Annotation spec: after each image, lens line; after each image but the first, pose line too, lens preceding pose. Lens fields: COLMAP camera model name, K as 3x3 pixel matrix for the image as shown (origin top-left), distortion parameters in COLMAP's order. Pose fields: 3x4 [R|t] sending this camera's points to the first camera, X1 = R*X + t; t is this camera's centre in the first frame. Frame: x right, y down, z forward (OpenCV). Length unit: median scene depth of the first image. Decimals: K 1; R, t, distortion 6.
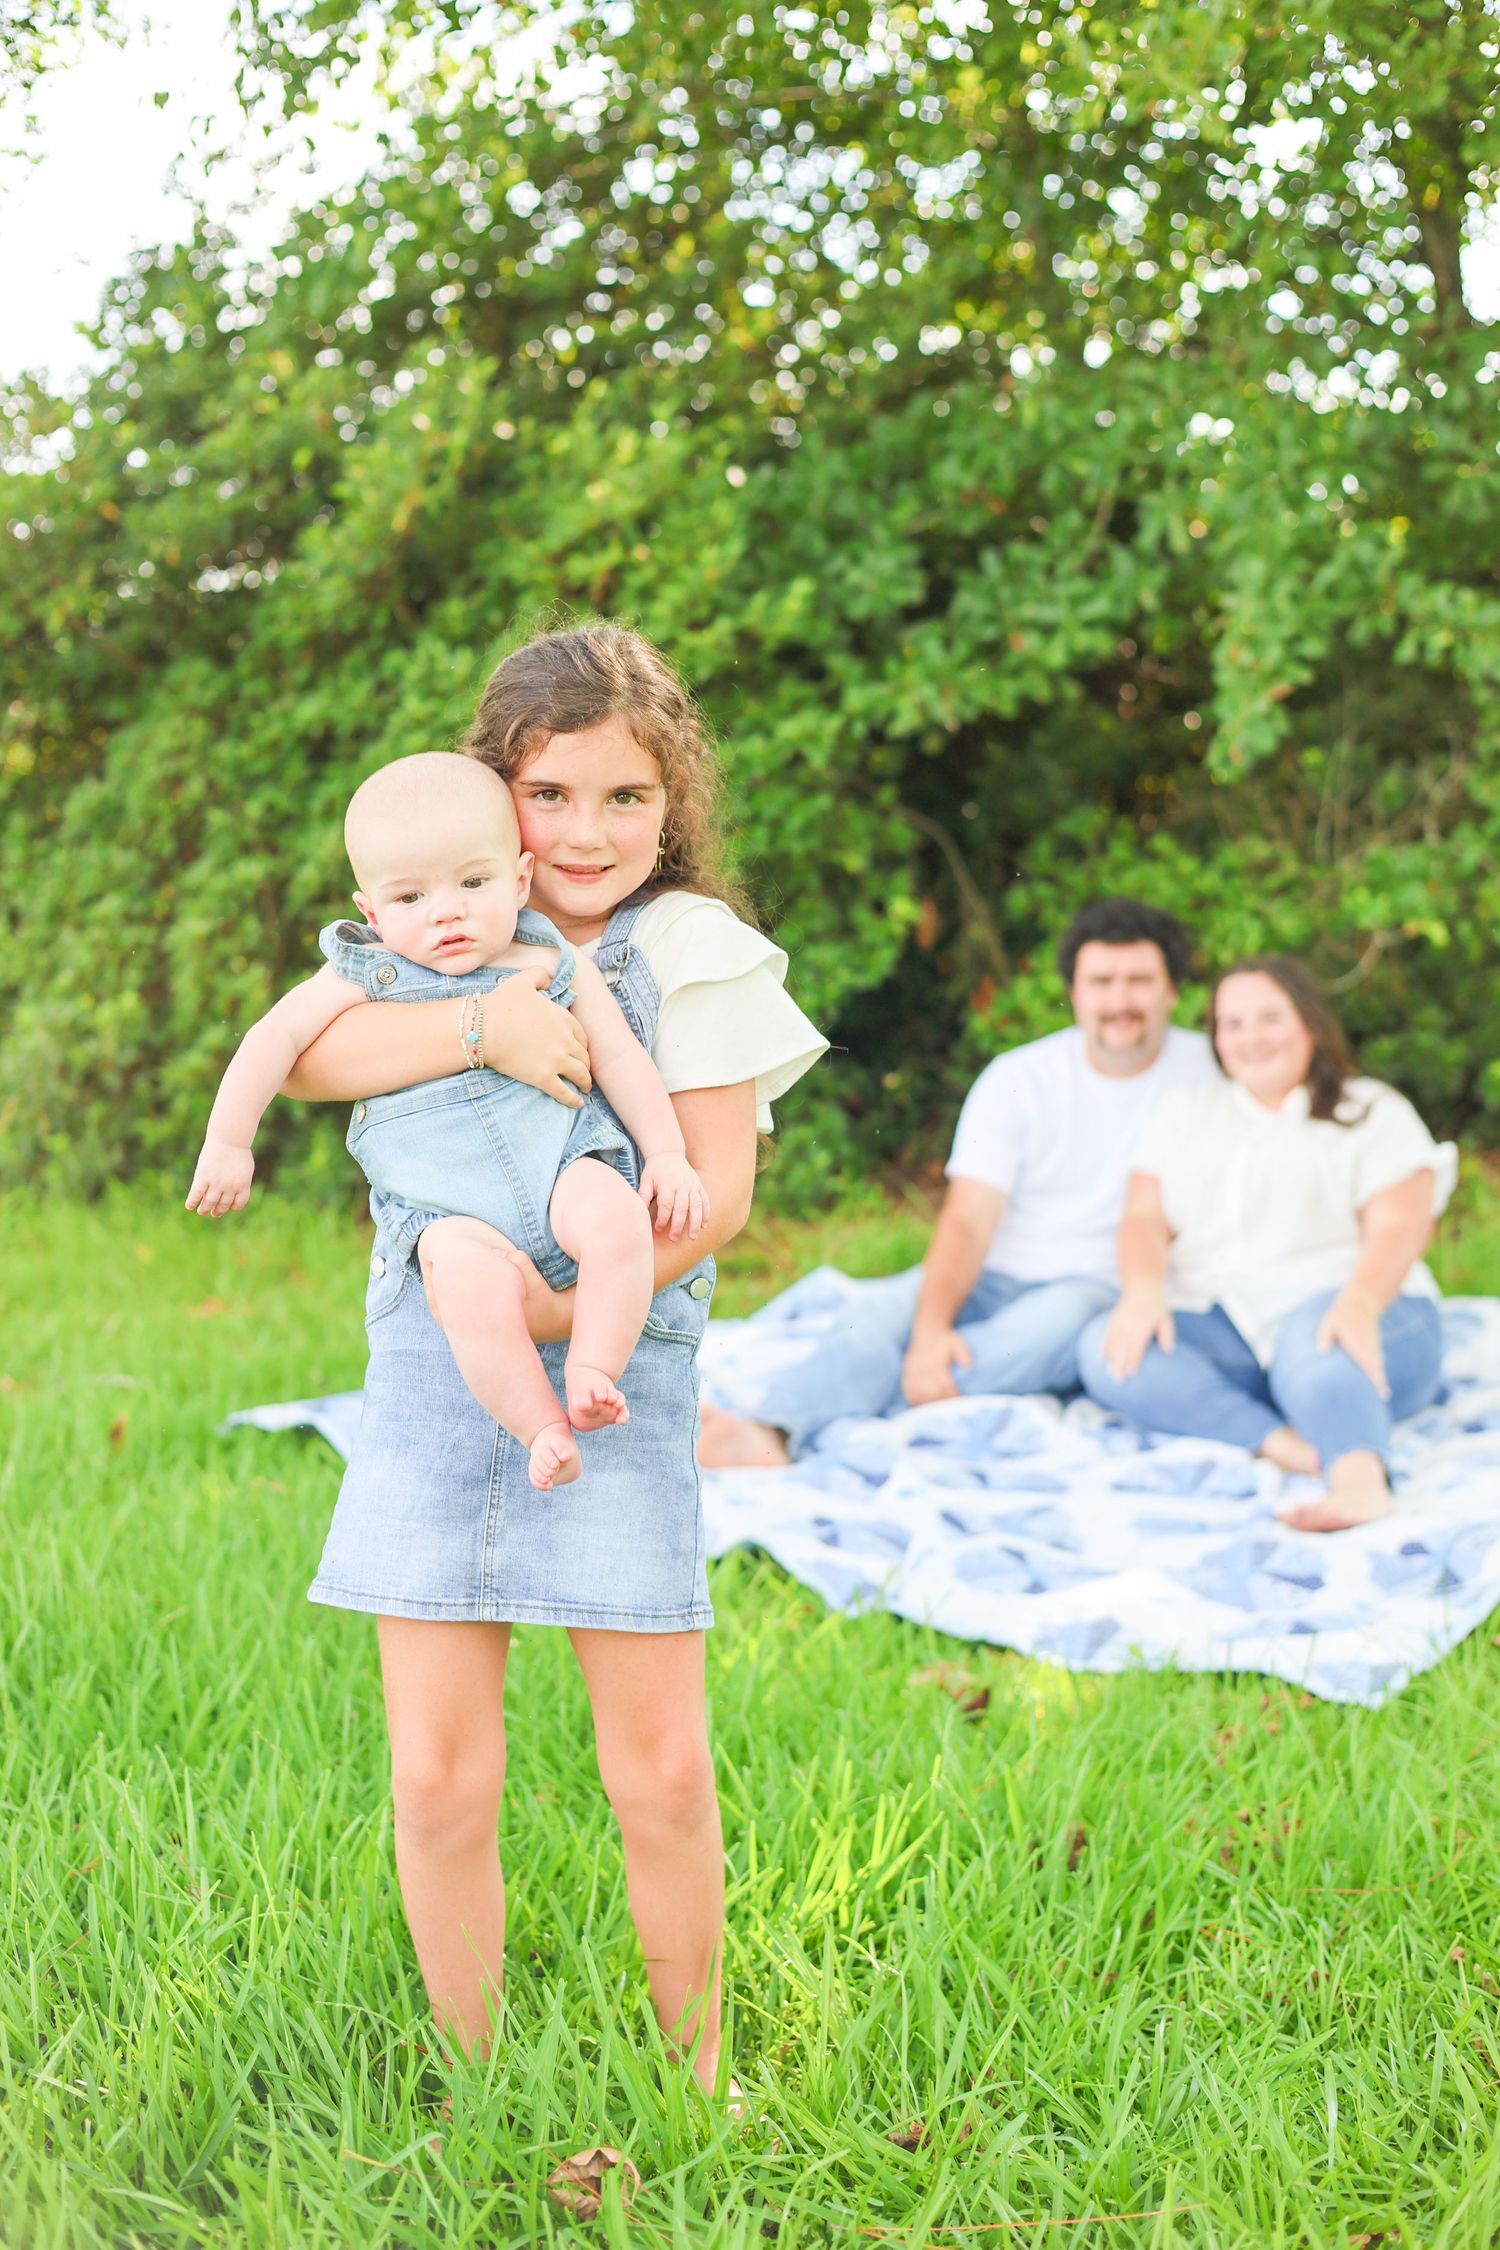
lens RADIAL K [[3218.0, 0, 700.1], [0, 3218.0, 1155.5], [0, 0, 1]] dist [-0.015493, -0.071450]
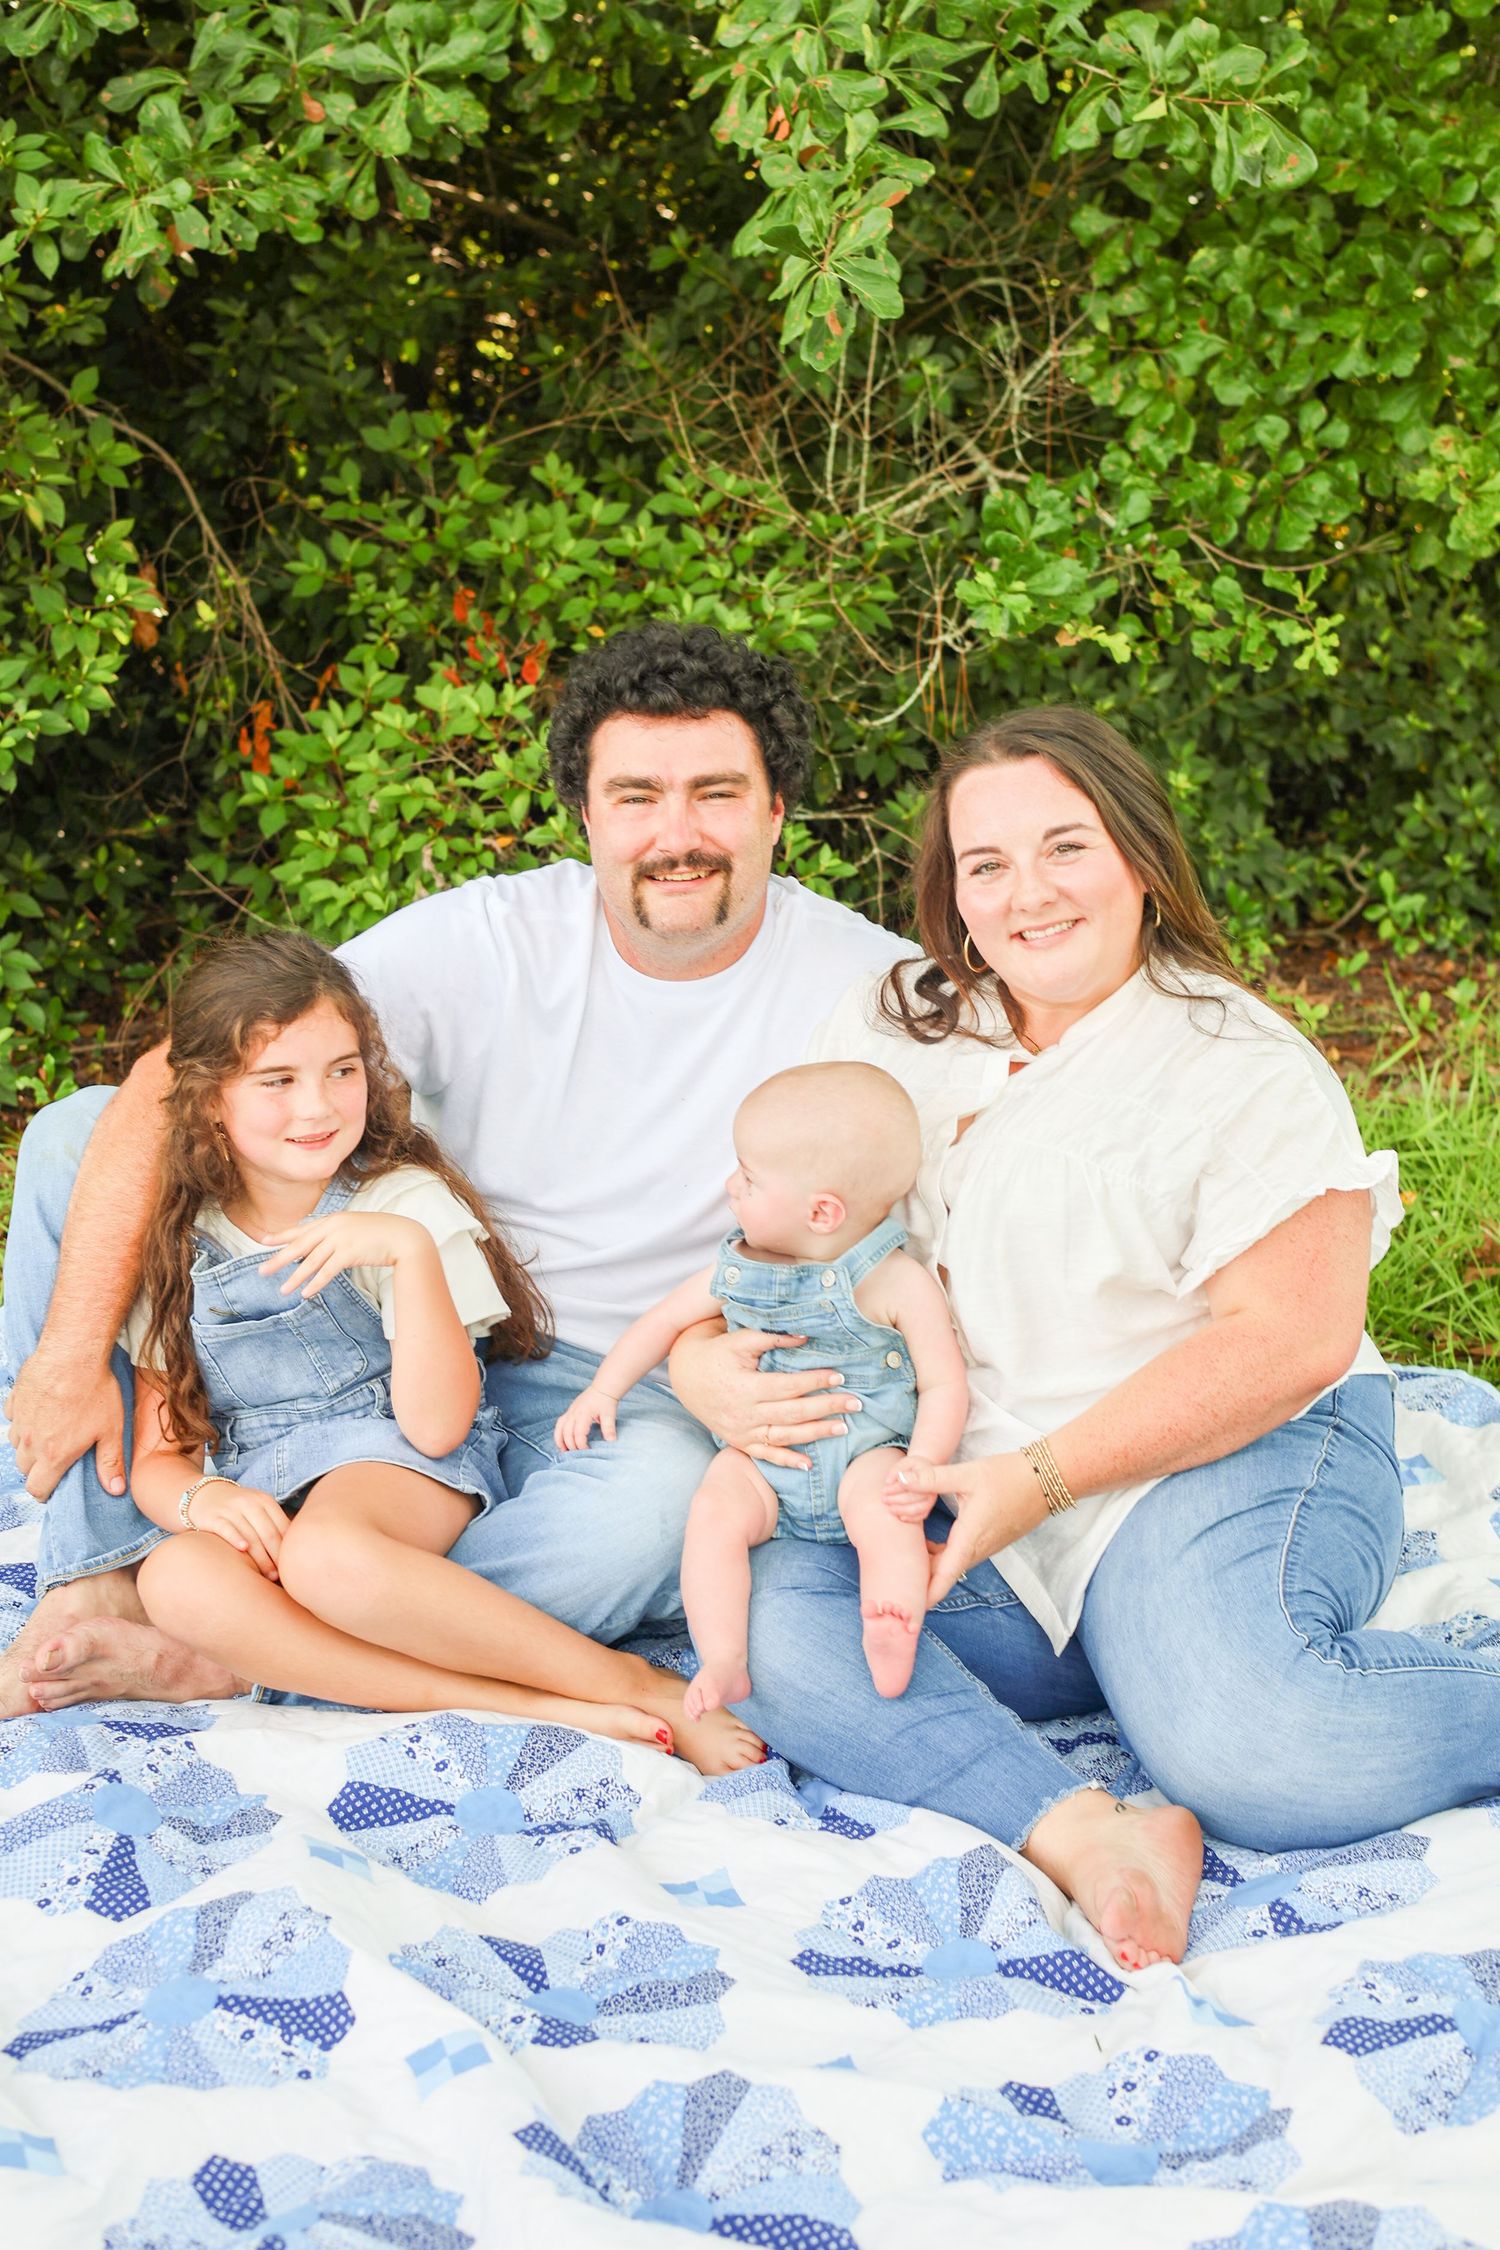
lens RADIAL K [[3618.6, 0, 705.4], [0, 3618.6, 1092.8], [0, 0, 1]] dist [-0.006233, 0.101395]
pose [[0.961937, -0.046037, 0.269367, -0.013632], [0.021475, 0.995394, 0.093433, -0.048642], [-0.272428, -0.084092, 0.958494, 0.378442]]
